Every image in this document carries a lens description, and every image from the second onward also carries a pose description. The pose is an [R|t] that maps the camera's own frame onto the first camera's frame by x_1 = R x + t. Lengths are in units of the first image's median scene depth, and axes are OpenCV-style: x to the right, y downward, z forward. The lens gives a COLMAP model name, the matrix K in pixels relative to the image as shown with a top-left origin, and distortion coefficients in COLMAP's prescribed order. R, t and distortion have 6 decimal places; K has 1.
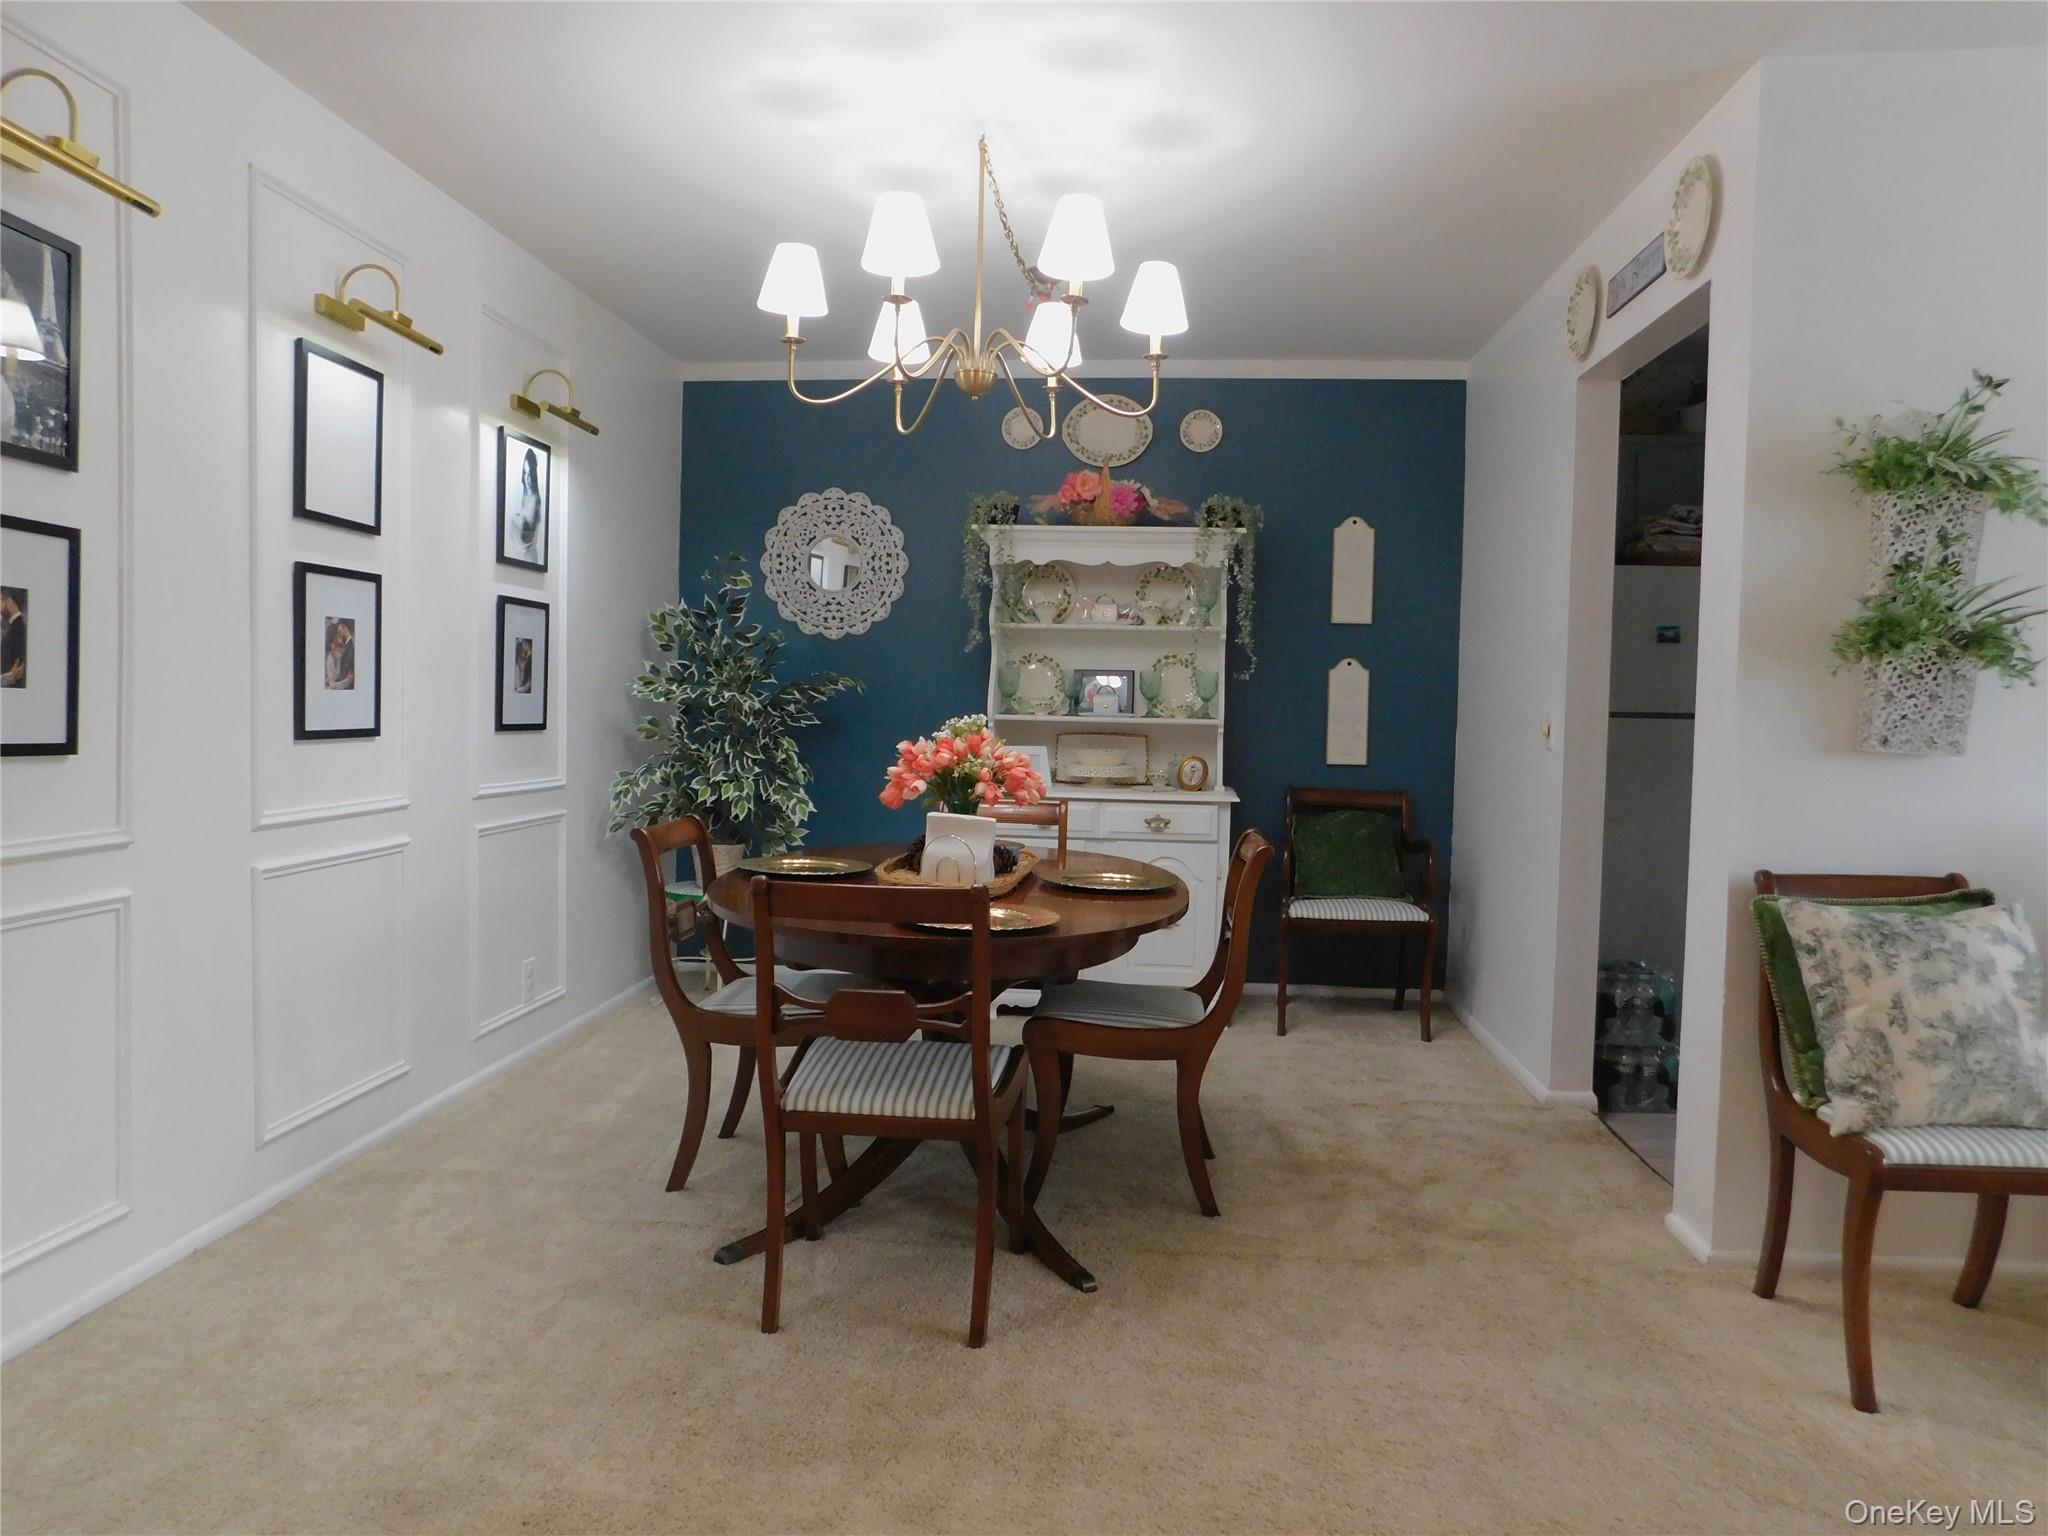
lens RADIAL K [[1355.6, 0, 1029.6], [0, 1355.6, 769.5], [0, 0, 1]] dist [-0.072062, 0.061582]
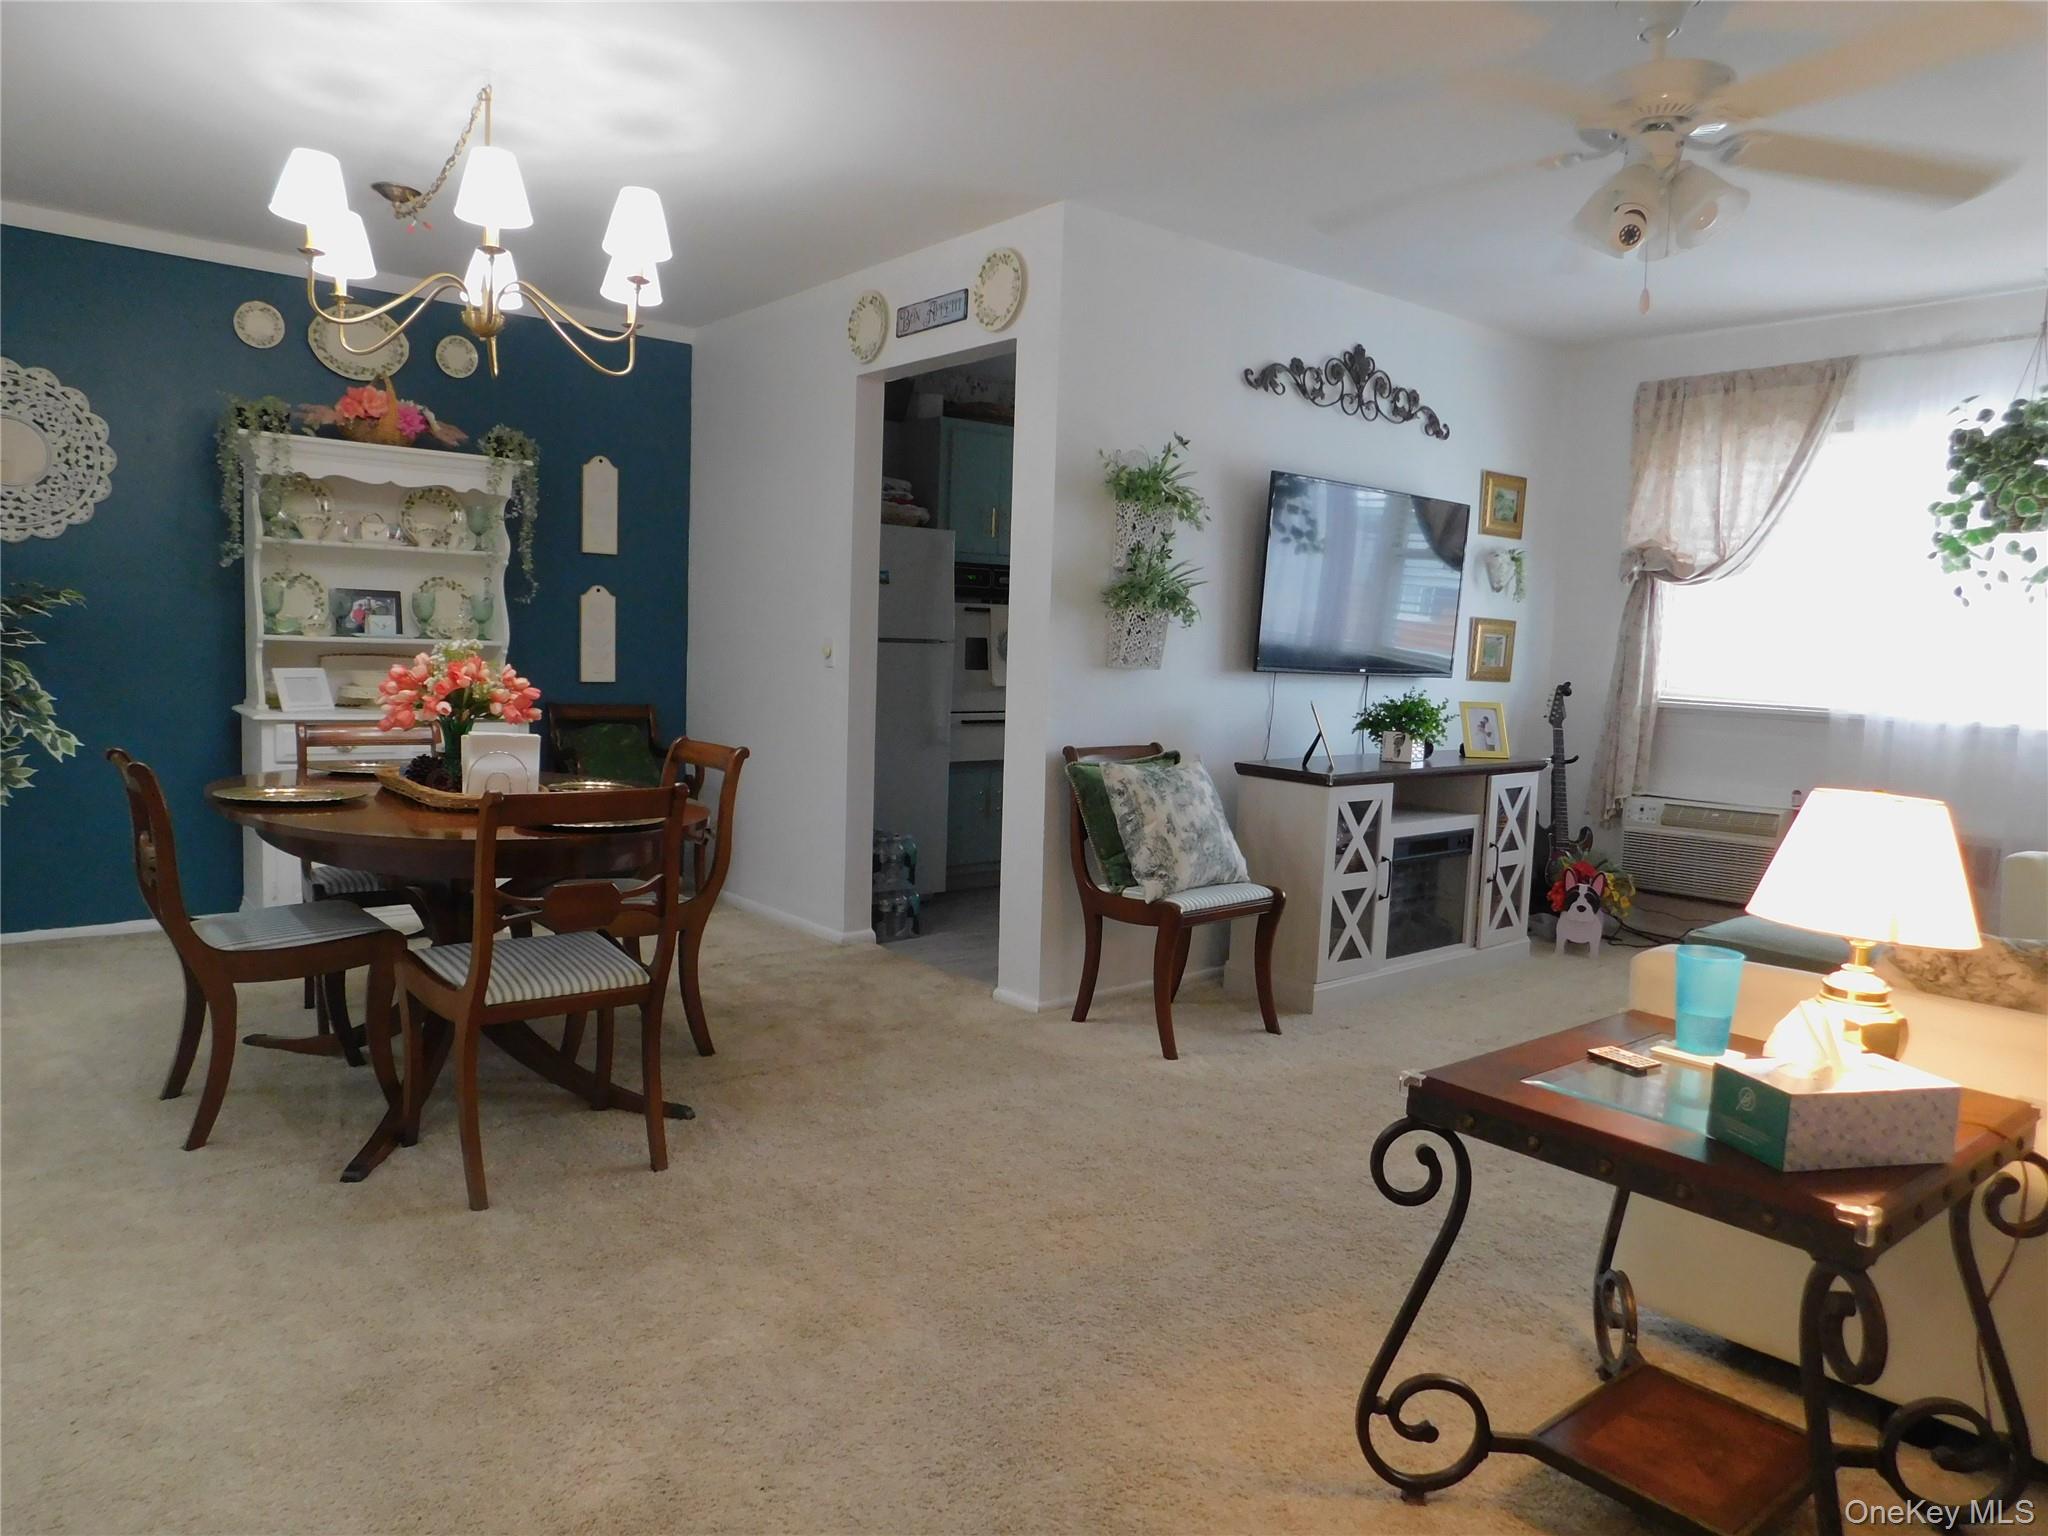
lens RADIAL K [[1355.6, 0, 1029.6], [0, 1355.6, 769.5], [0, 0, 1]] dist [-0.072062, 0.061582]
pose [[0.713557, -0.059712, 0.698048, -0.483342], [0.016078, 0.997495, 0.068892, -0.003838], [-0.700413, -0.037935, 0.712729, -0.058117]]
